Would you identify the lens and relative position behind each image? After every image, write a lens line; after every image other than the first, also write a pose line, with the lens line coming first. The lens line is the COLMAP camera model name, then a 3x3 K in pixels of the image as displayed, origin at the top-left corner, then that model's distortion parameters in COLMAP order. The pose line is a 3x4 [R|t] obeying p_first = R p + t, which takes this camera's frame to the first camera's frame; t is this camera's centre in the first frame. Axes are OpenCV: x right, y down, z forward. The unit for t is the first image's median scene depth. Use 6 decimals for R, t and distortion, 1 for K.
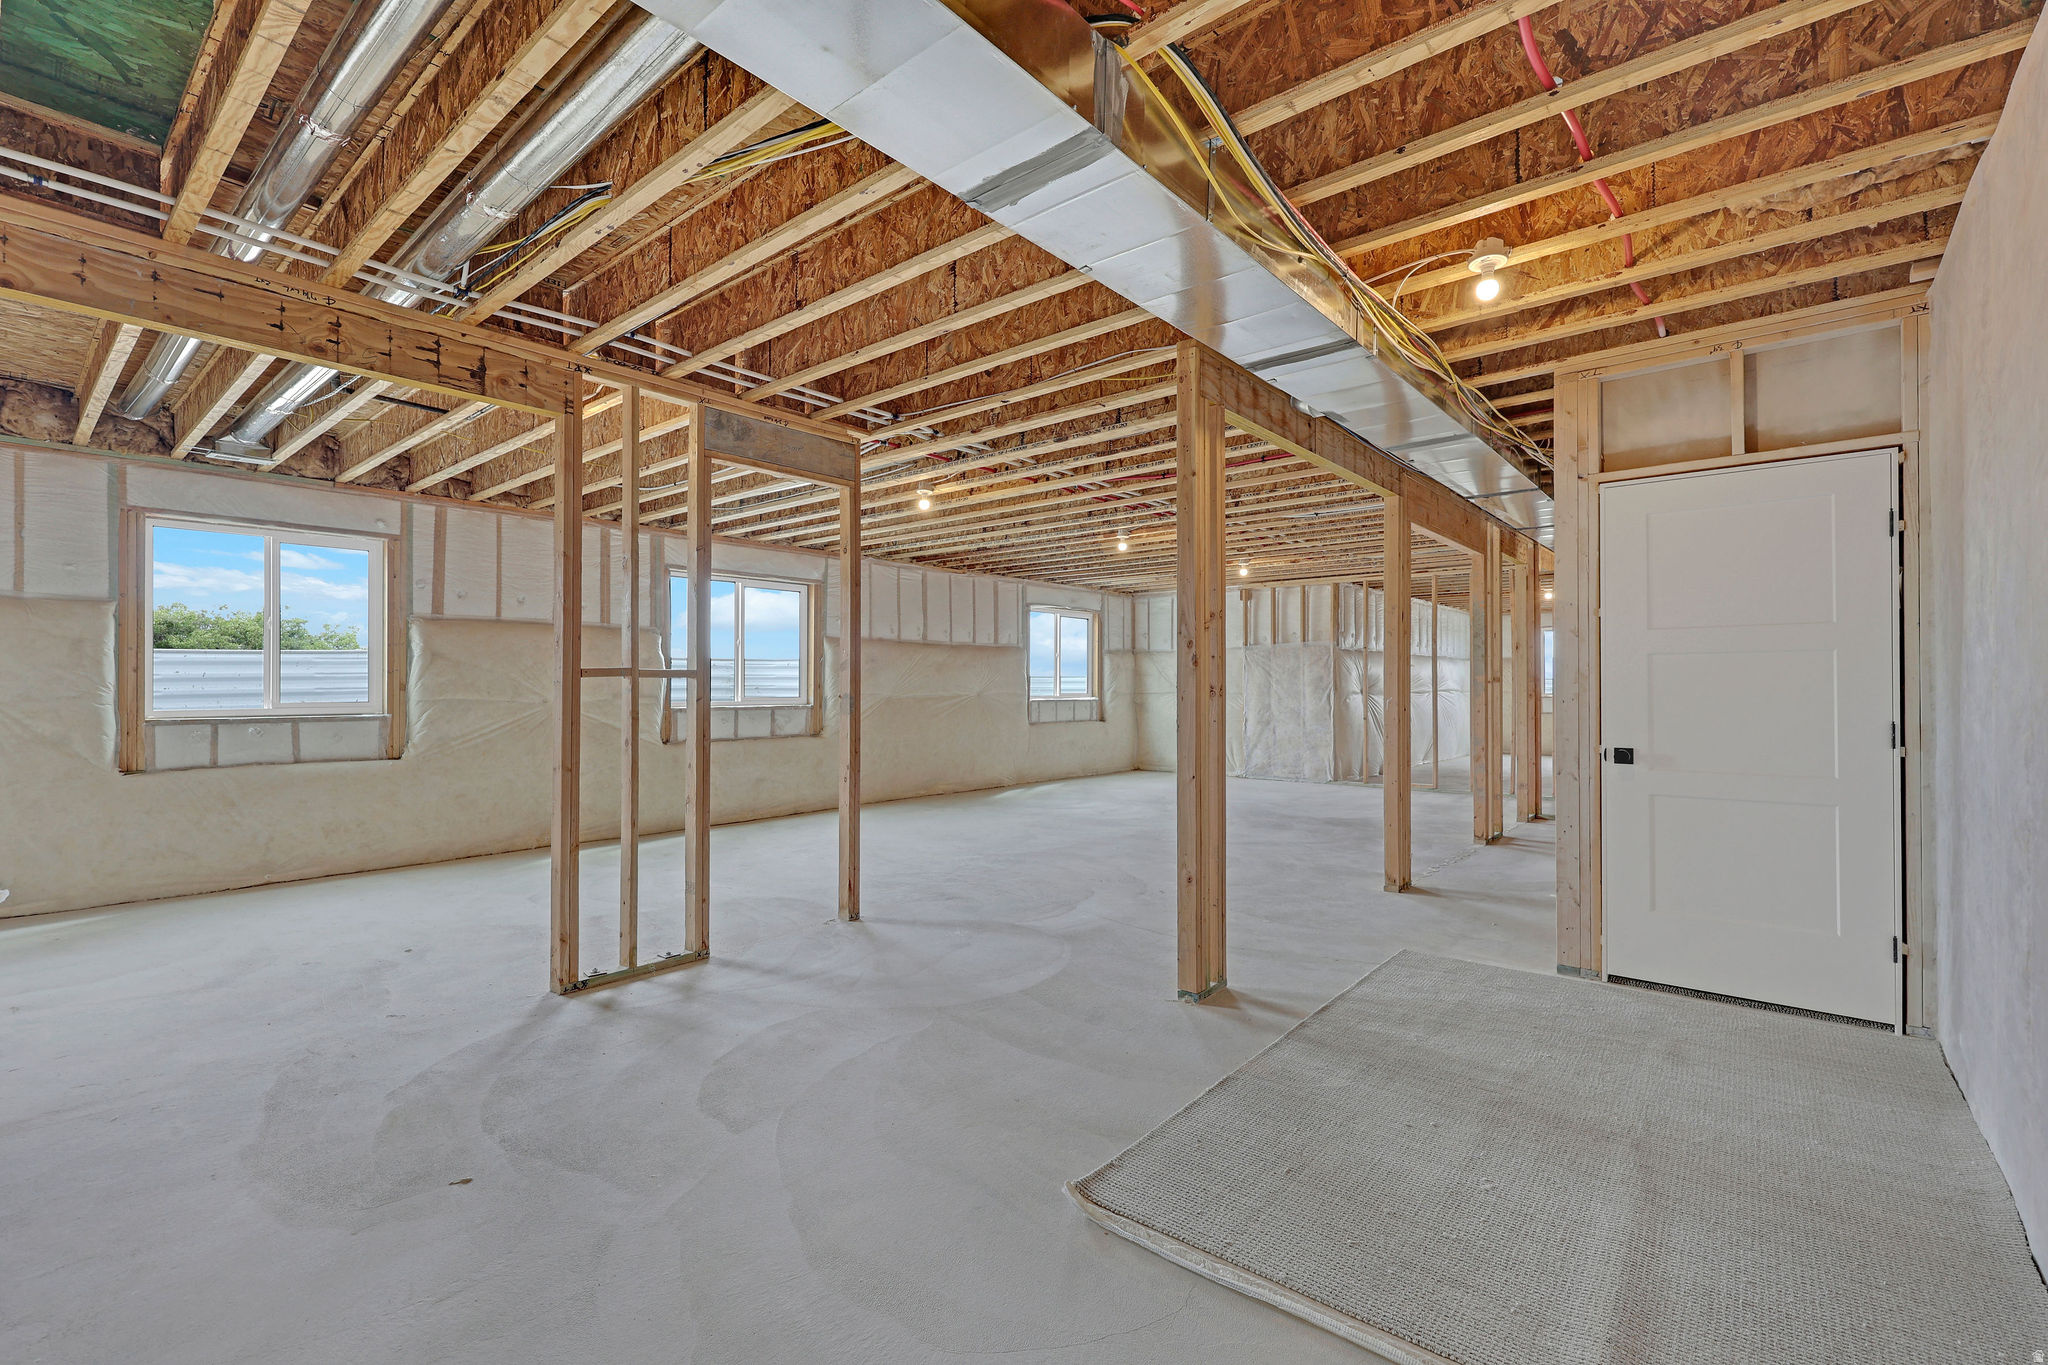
lens RADIAL K [[913.5, 0, 1011.5], [0, 913.5, 679.8], [0, 0, 1]] dist [0.001095, 0.000038]
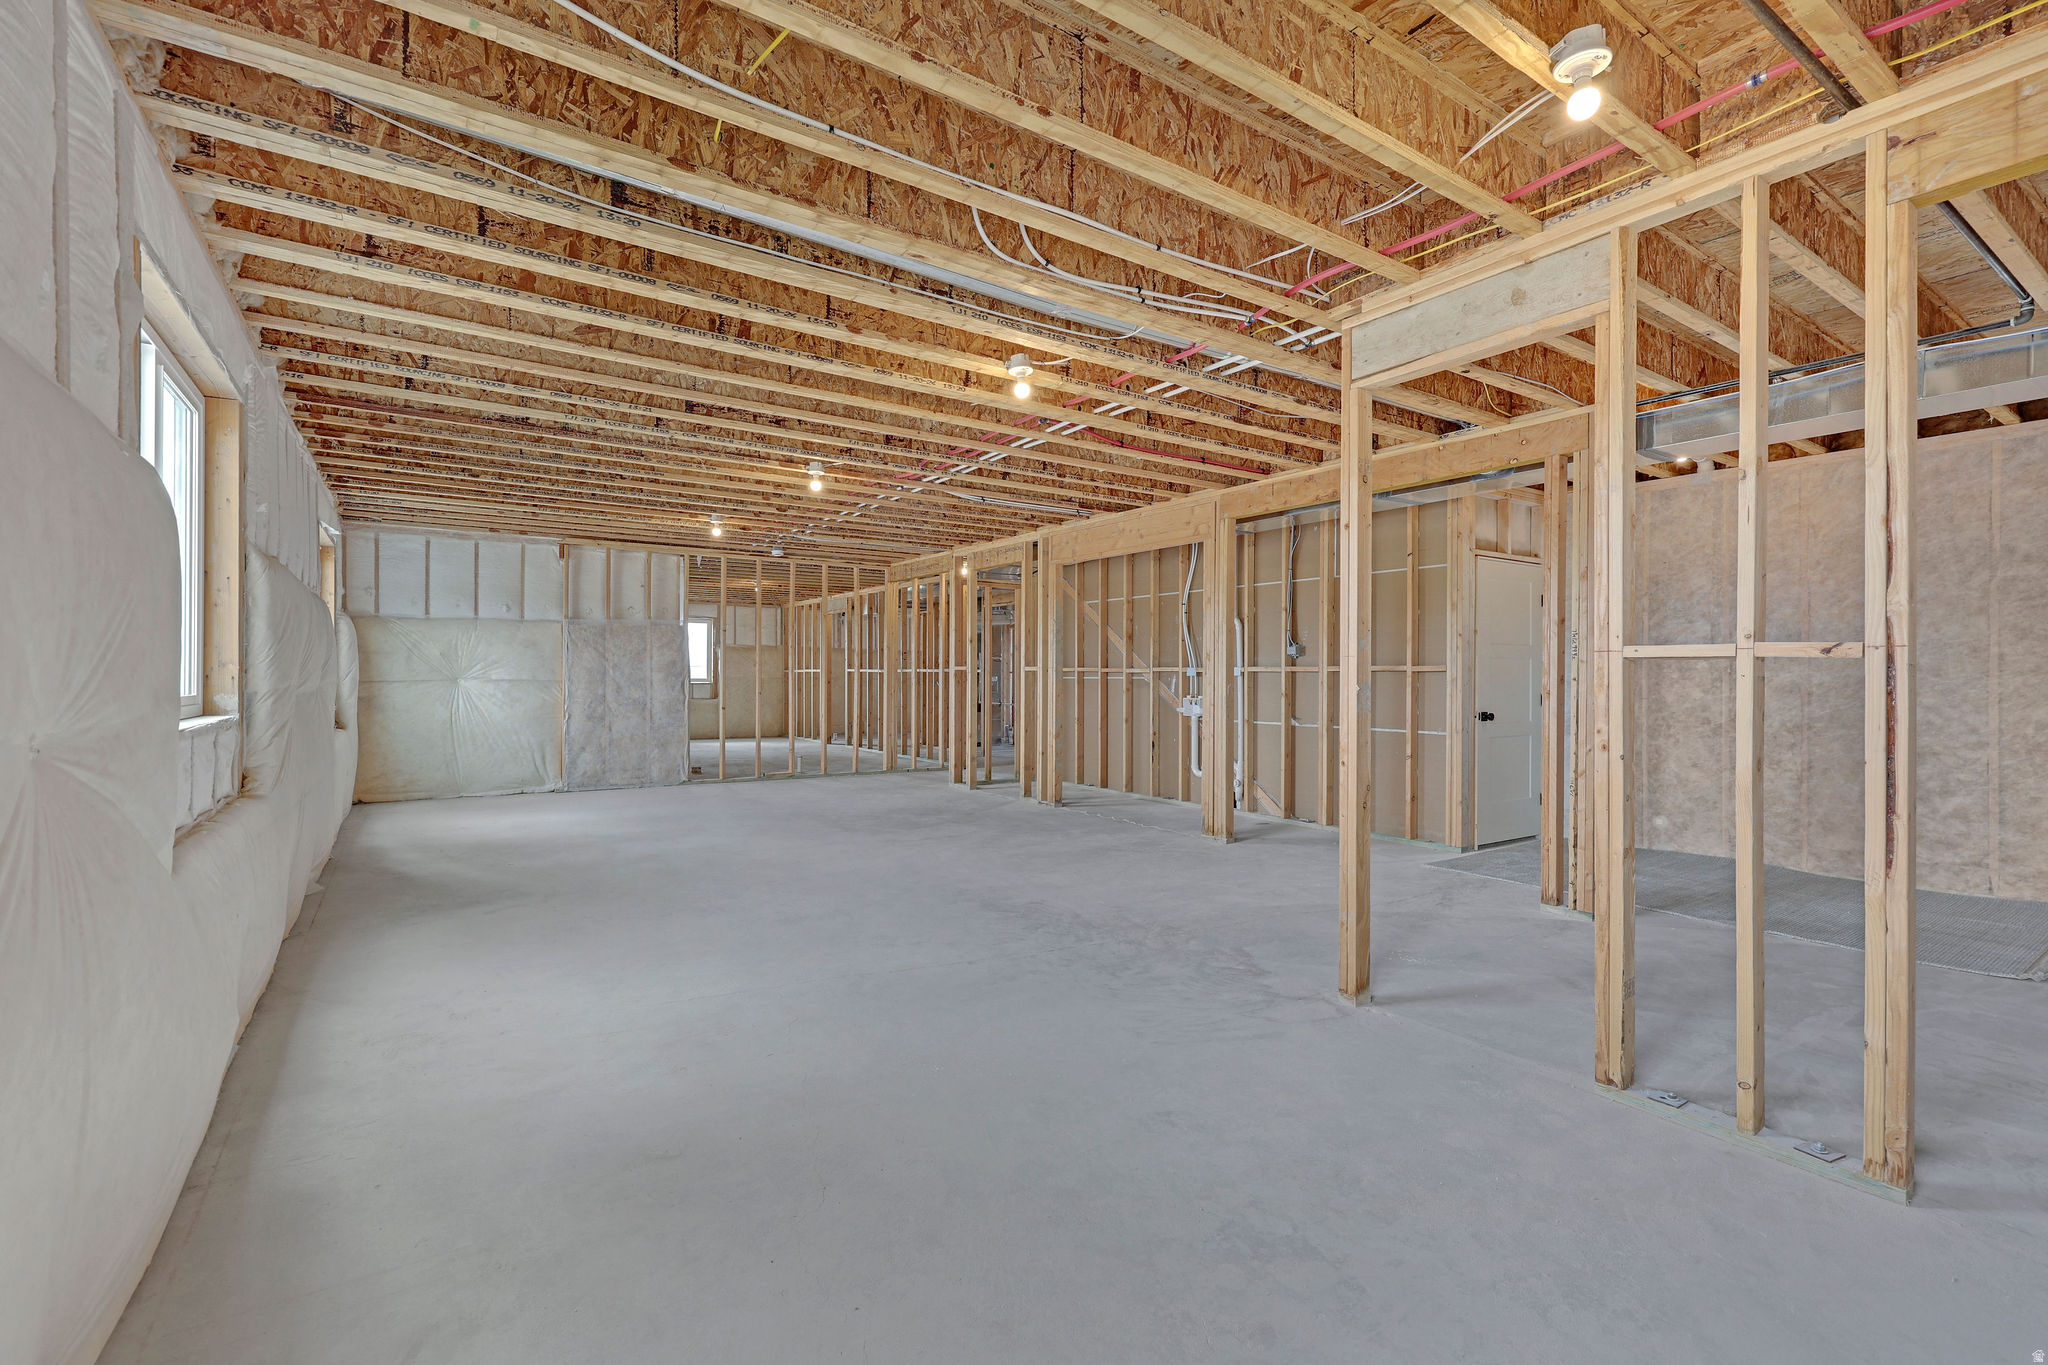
lens RADIAL K [[913.5, 0, 1011.5], [0, 913.5, 679.8], [0, 0, 1]] dist [0.001095, 0.000038]
pose [[0.263387, -0.002884, 0.964686, -0.399396], [-0.012088, 0.999907, 0.006290, 0.004545], [-0.964615, -0.013318, 0.263328, 0.456963]]
